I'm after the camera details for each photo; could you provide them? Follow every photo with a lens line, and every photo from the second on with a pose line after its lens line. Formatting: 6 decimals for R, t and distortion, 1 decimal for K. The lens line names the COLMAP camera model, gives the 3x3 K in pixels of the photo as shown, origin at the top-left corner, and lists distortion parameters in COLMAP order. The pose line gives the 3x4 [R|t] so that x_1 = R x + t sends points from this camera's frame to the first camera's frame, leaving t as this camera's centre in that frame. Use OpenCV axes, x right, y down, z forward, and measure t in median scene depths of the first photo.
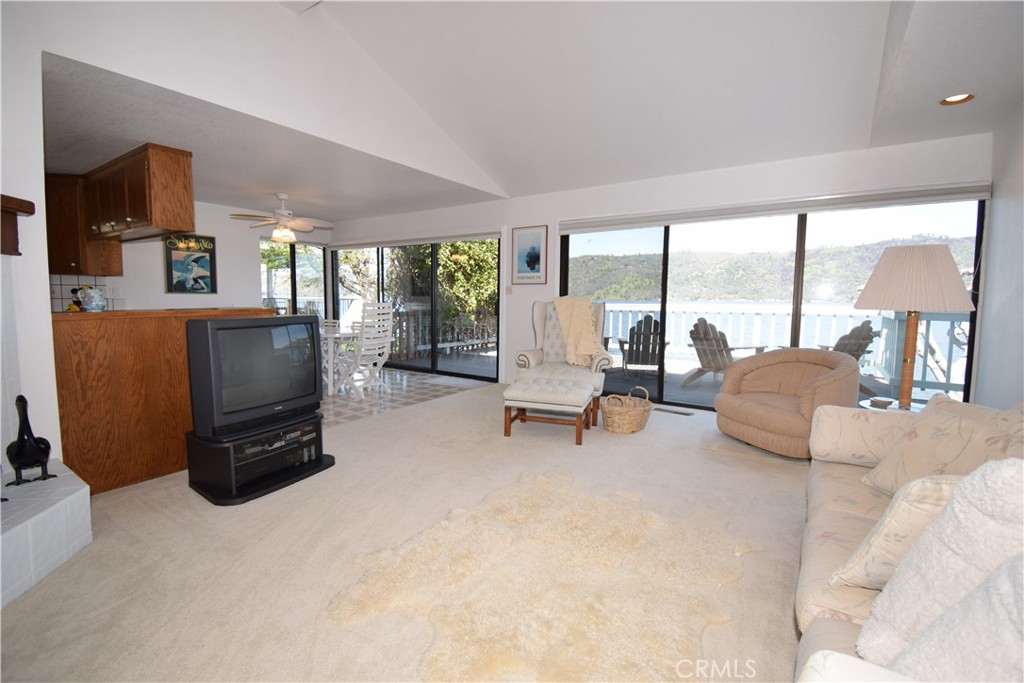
lens RADIAL K [[454.1, 0, 510.3], [0, 454.1, 333.3], [0, 0, 1]] dist [0.018232, -0.024691]
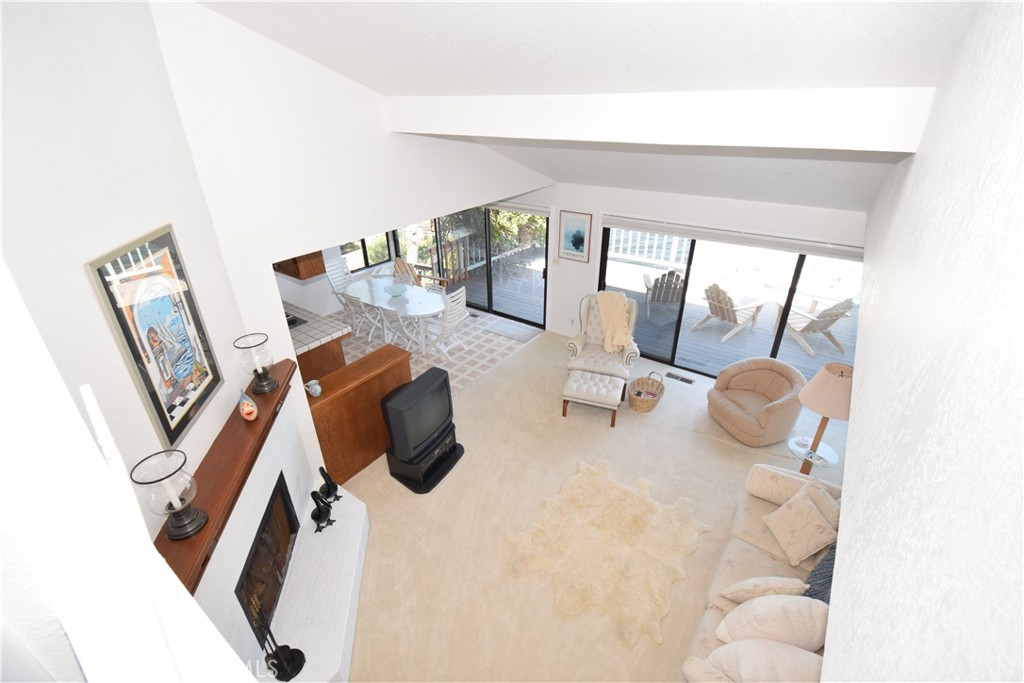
lens RADIAL K [[454.1, 0, 510.3], [0, 454.1, 333.3], [0, 0, 1]] dist [0.018232, -0.024691]
pose [[0.999334, -0.006516, -0.035907, -0.089002], [0.019762, 0.923808, 0.382345, -0.414932], [0.030679, -0.382800, 0.923322, -0.197696]]
